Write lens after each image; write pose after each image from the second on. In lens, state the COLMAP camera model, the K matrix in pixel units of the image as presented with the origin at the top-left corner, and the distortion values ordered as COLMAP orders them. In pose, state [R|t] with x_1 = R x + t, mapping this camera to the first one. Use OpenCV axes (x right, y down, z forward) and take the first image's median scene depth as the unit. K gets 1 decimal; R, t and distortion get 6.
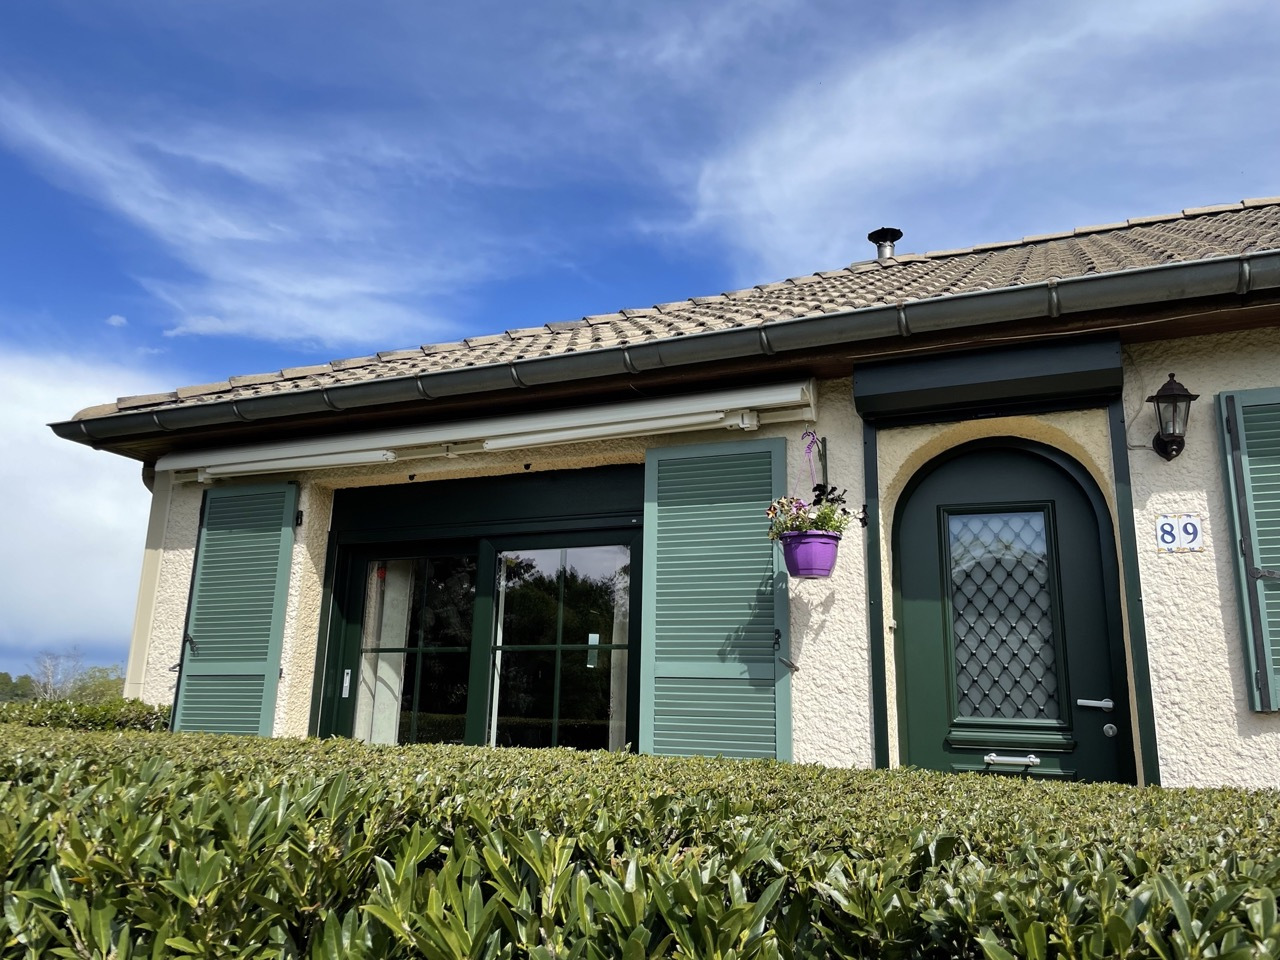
lens RADIAL K [[1018.3, 0, 648.5], [0, 1018.3, 481.7], [0, 0, 1]] dist [0.065874, -0.095453]
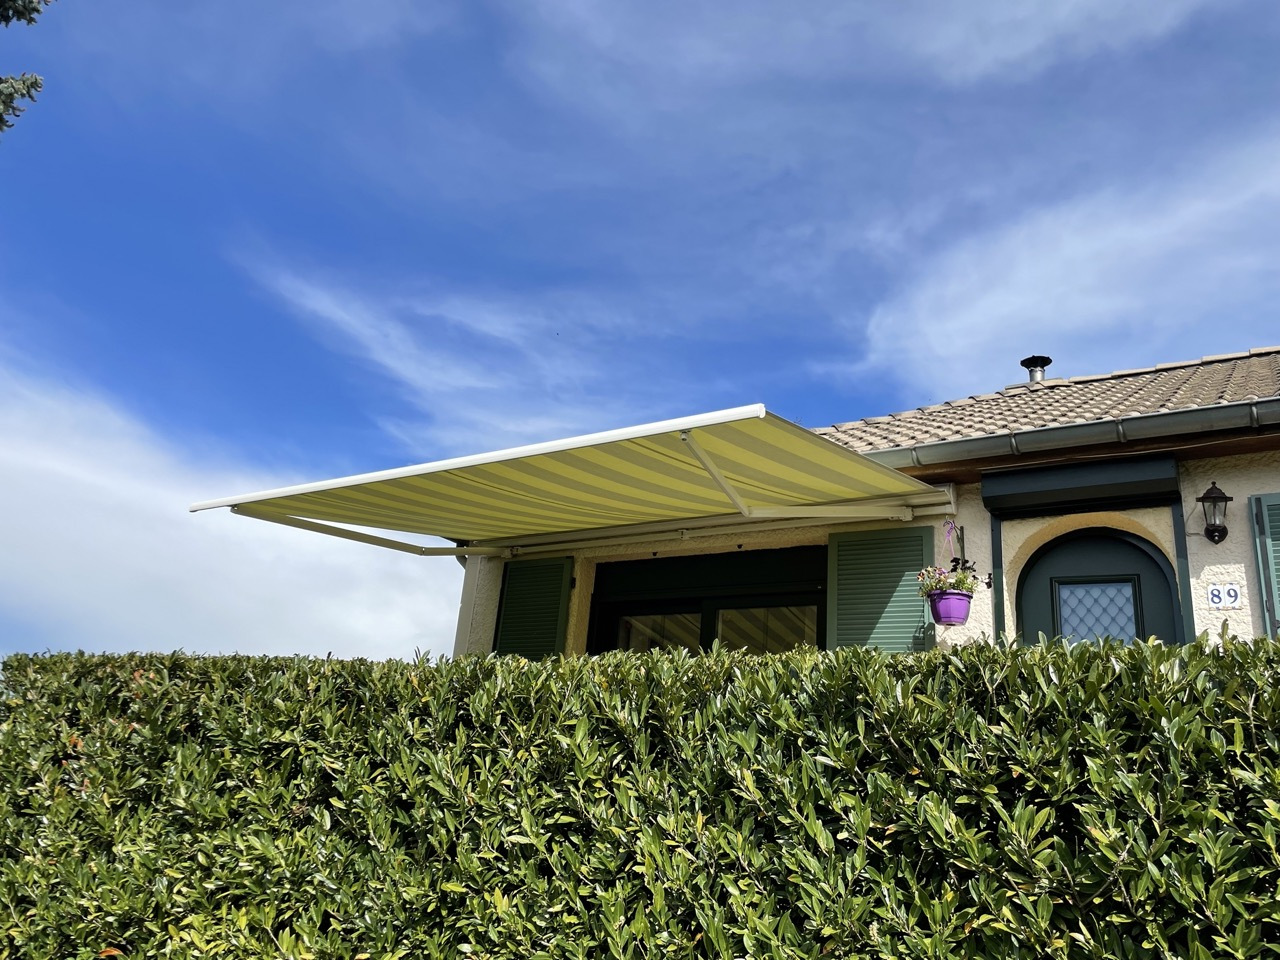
lens RADIAL K [[1018.3, 0, 625.8], [0, 1018.3, 471.1], [0, 0, 1]] dist [0.065874, -0.095453]
pose [[0.982209, 0.001303, -0.187785, -0.015489], [-0.022402, 0.993648, -0.110278, 0.048388], [0.186449, 0.112523, 0.976000, -0.474106]]
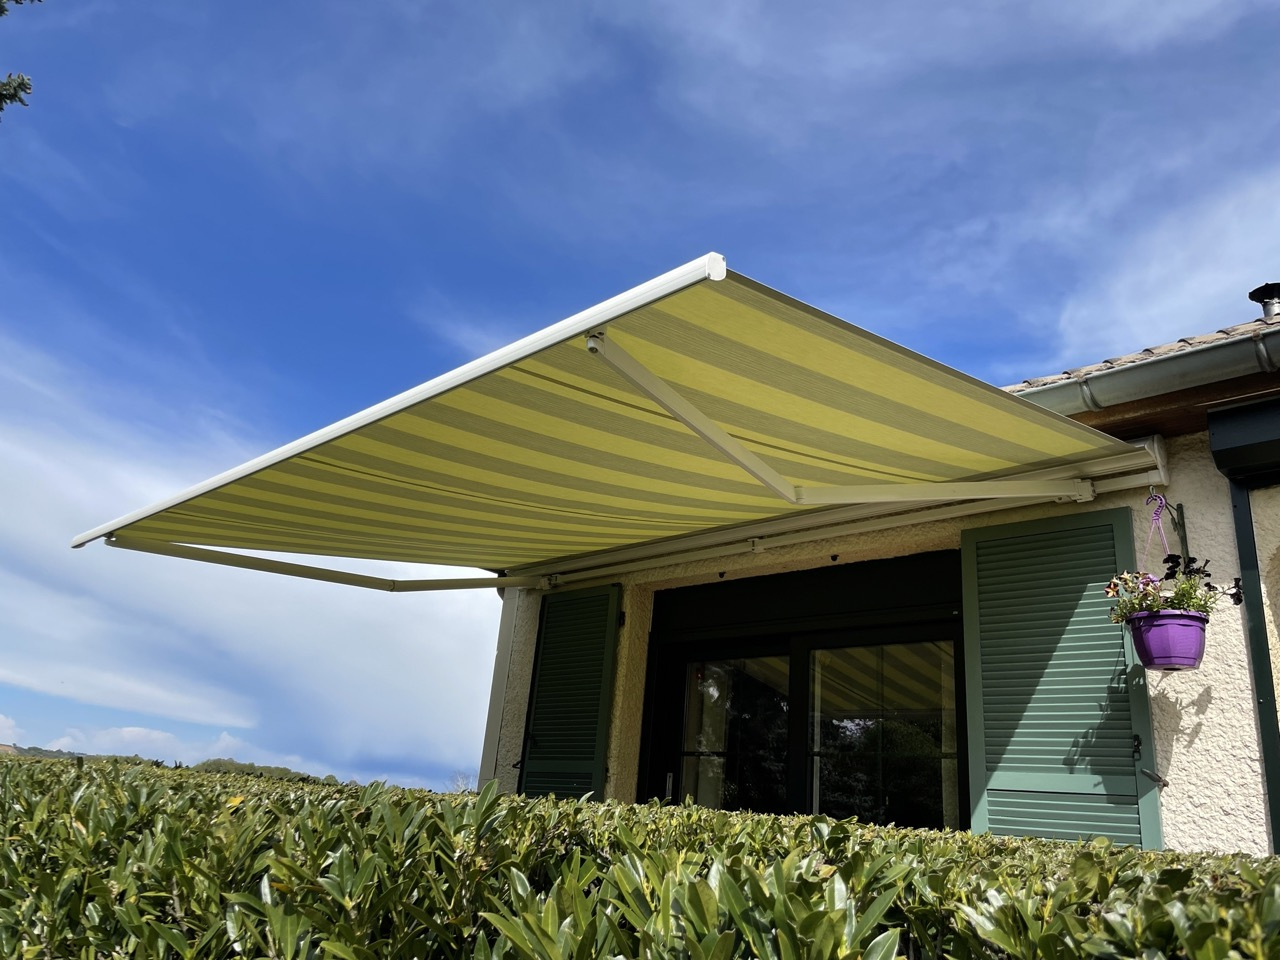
lens RADIAL K [[1018.3, 0, 615.9], [0, 1018.3, 466.9], [0, 0, 1]] dist [0.065874, -0.095453]
pose [[0.928757, -0.070356, -0.363951, 0.053987], [0.018886, 0.989529, -0.143094, 0.041755], [0.370207, 0.126027, 0.920361, 0.041194]]
